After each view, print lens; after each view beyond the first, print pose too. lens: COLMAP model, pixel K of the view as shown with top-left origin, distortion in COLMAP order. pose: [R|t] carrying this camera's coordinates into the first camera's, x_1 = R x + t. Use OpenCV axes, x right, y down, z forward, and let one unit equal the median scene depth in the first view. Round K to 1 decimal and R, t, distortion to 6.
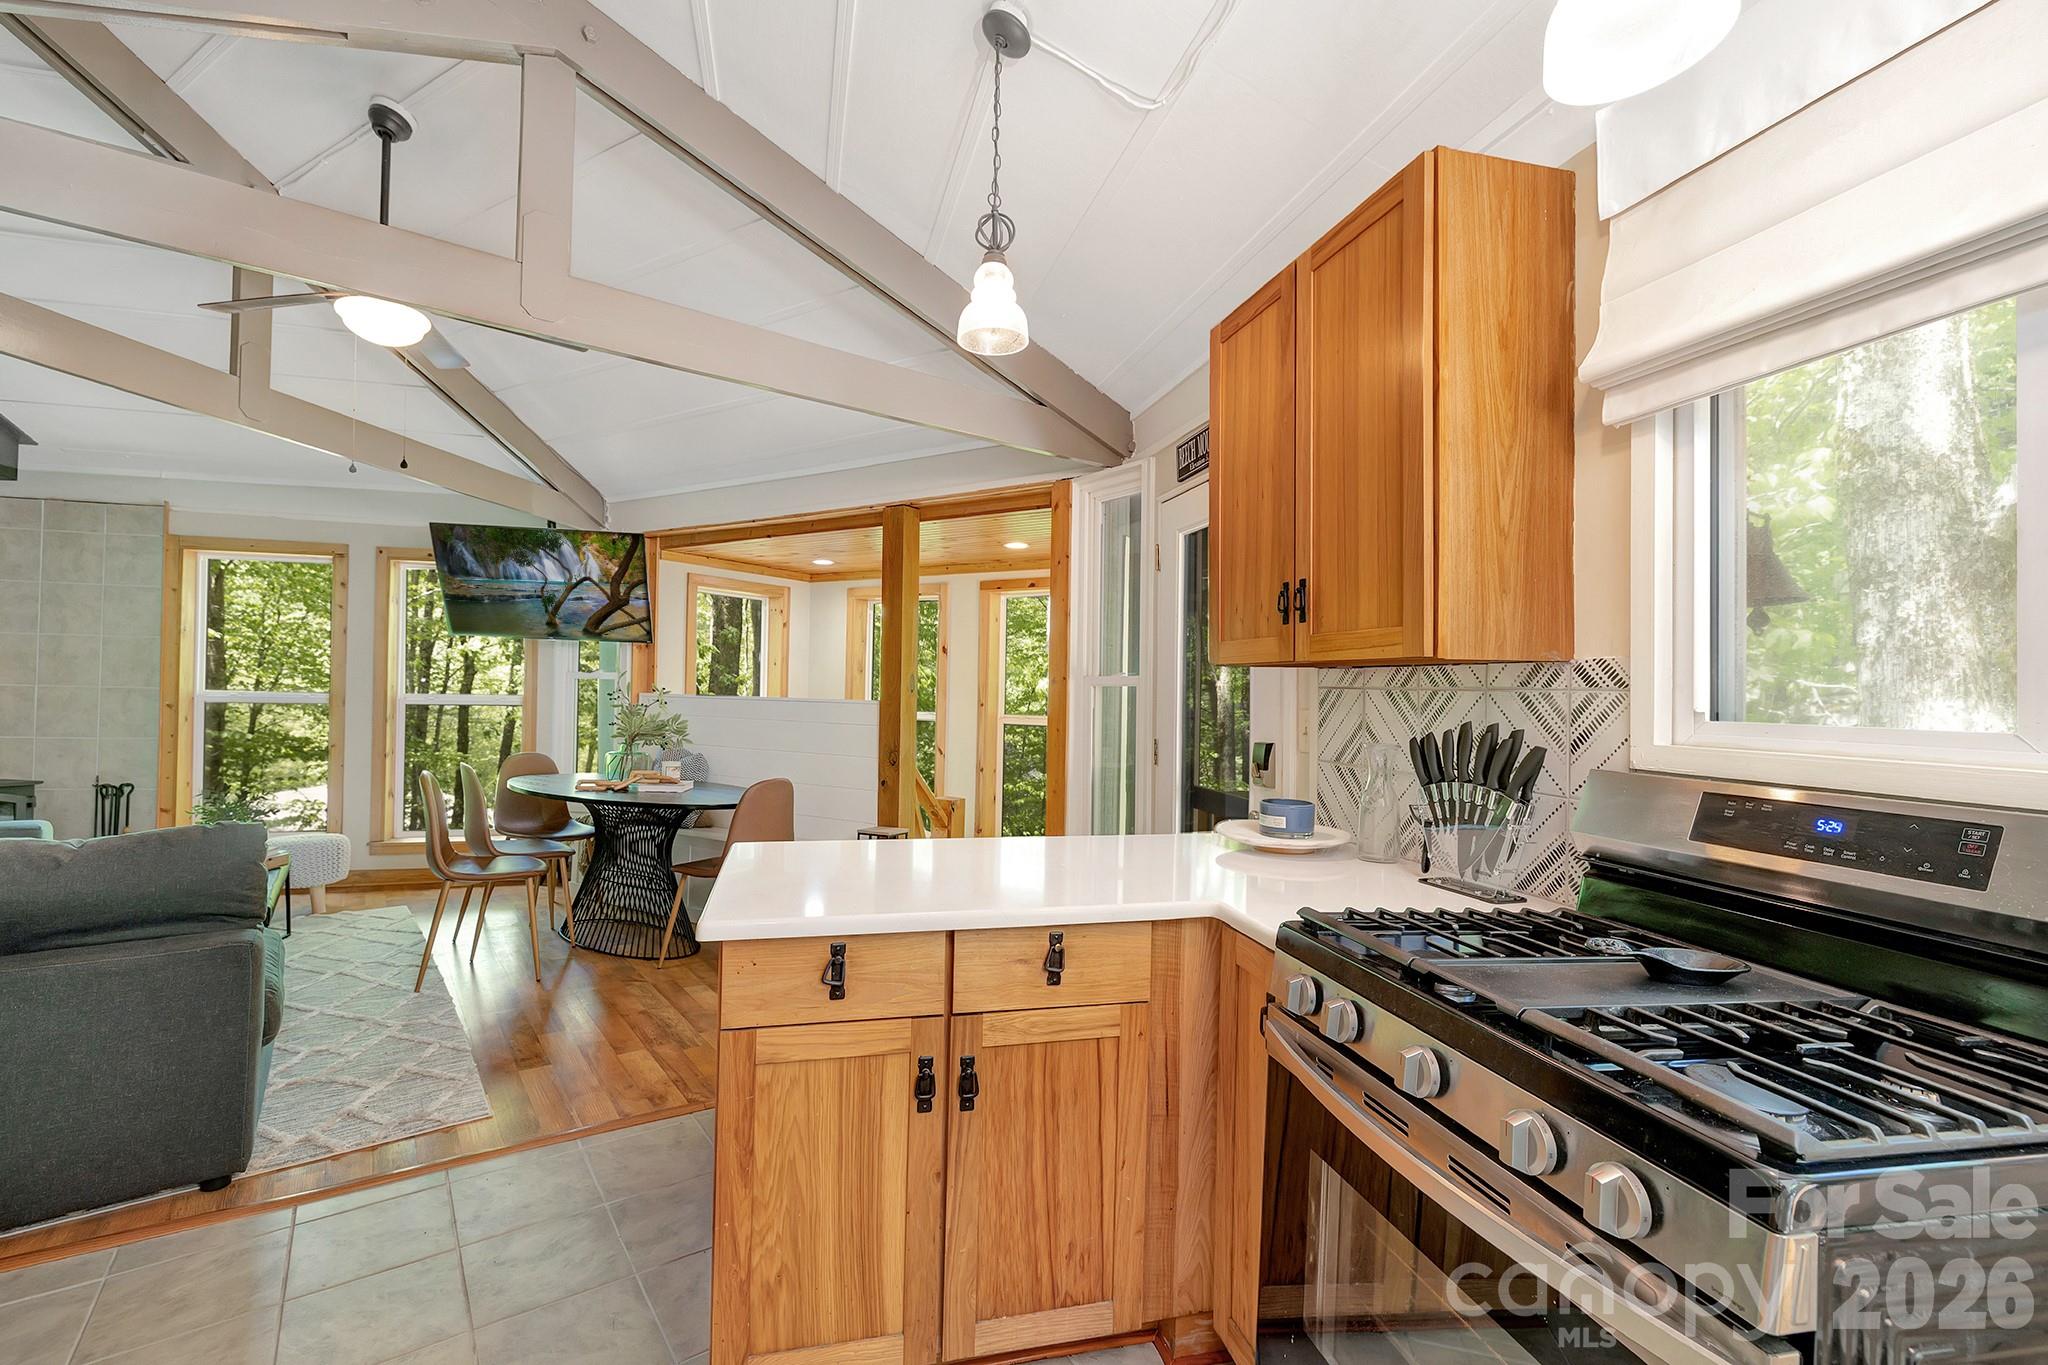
lens RADIAL K [[870.7, 0, 1016.8], [0, 870.7, 680.7], [0, 0, 1]] dist [0.001041, -0.000012]
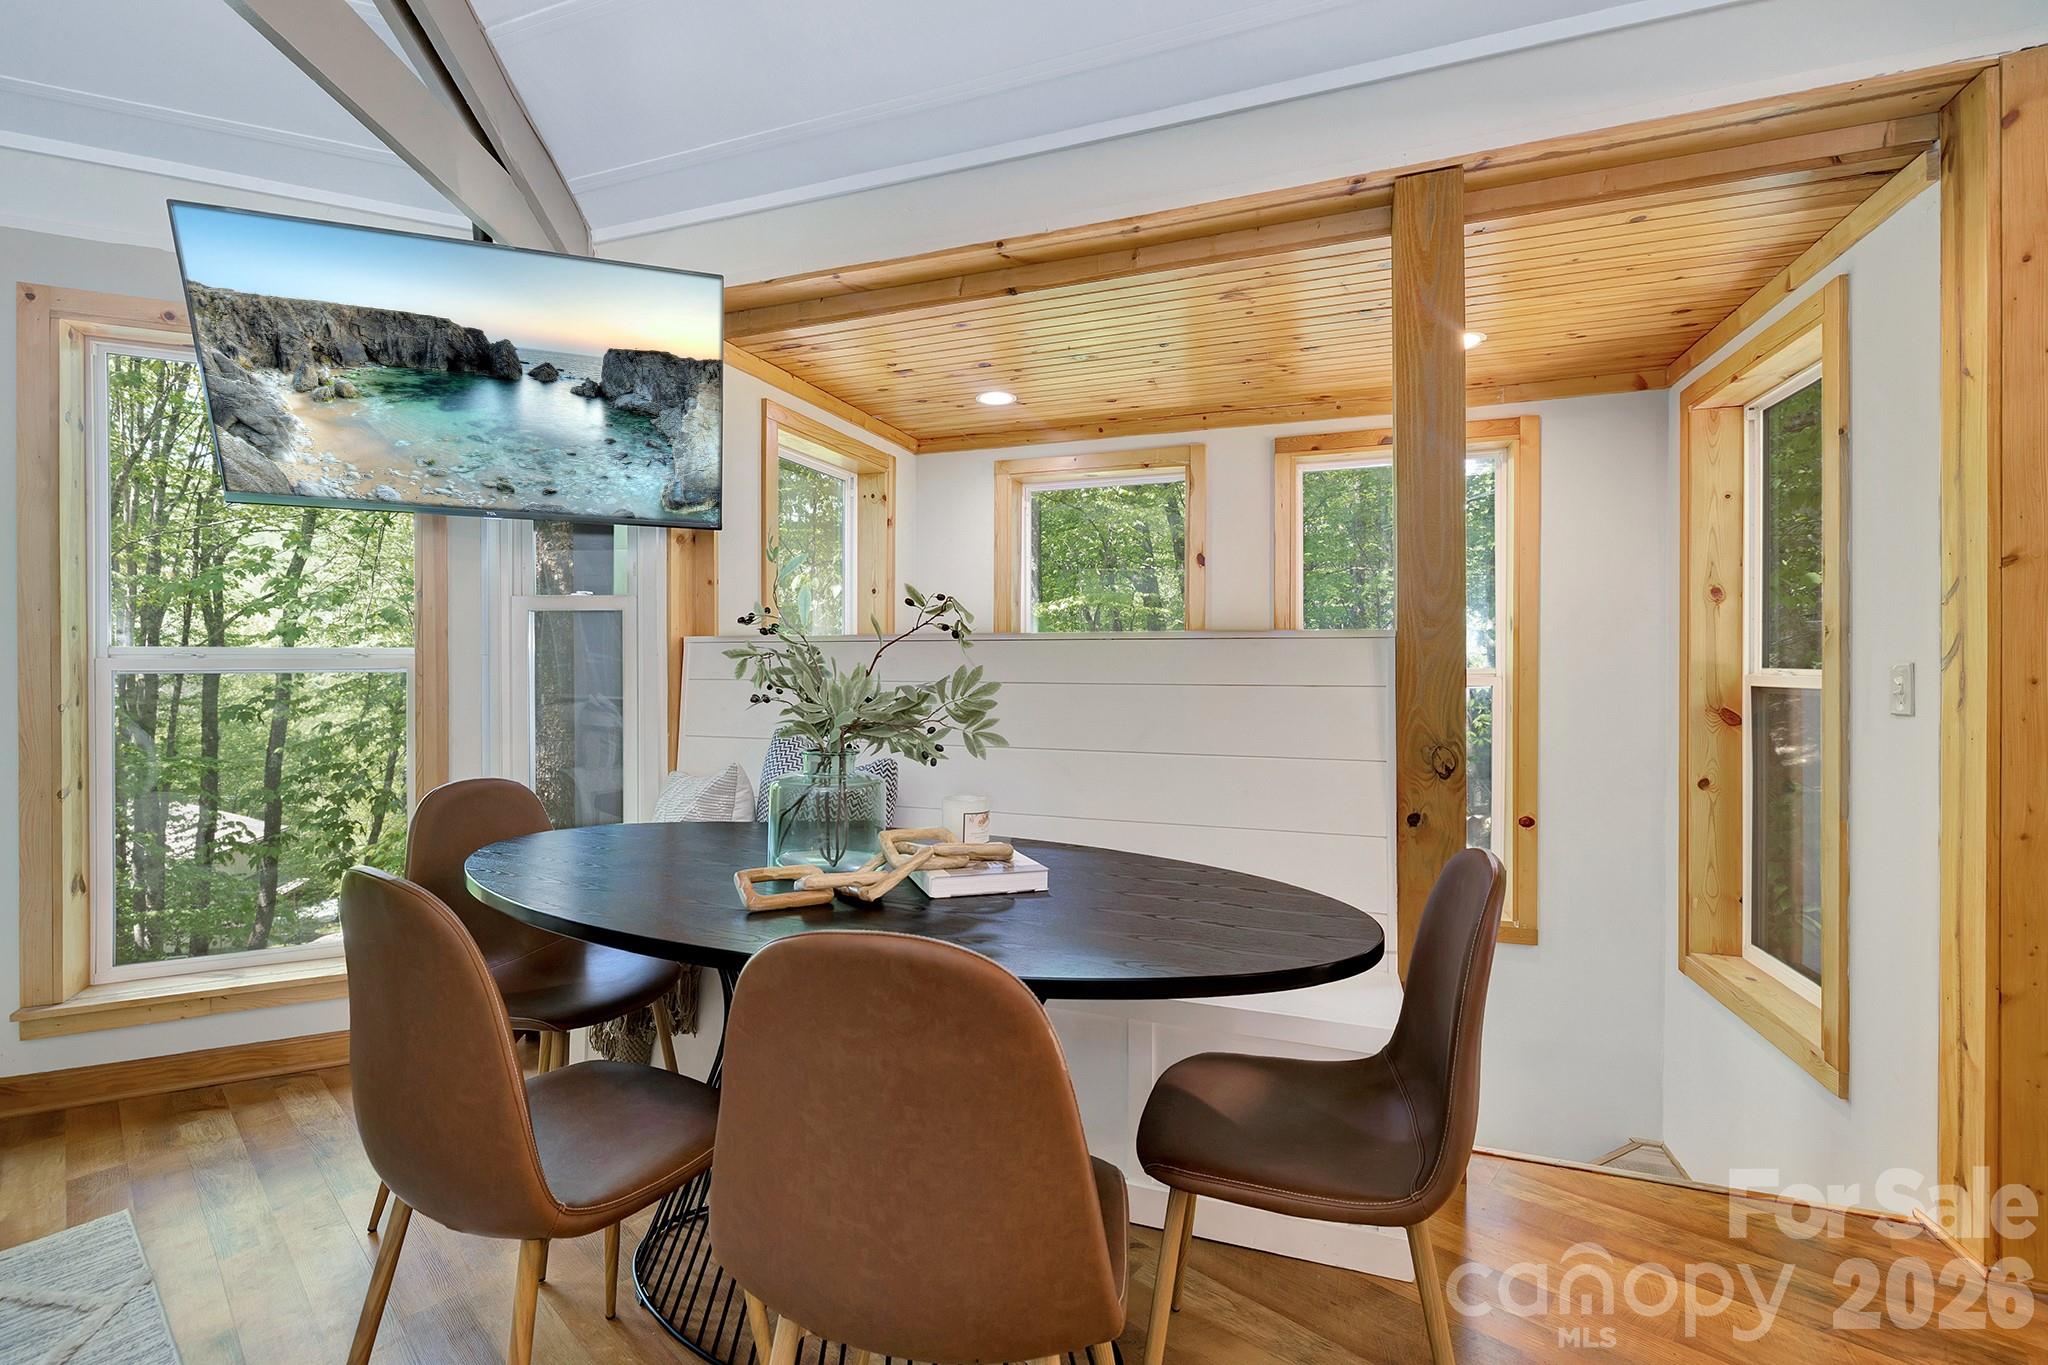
lens RADIAL K [[883.8, 0, 1022.7], [0, 883.8, 666.4], [0, 0, 1]] dist [0.000244, -0.000120]
pose [[0.983260, -0.020673, 0.181032, -0.332700], [0.017785, 0.999688, 0.017563, 0.024484], [-0.181338, -0.014050, 0.983320, 0.480082]]
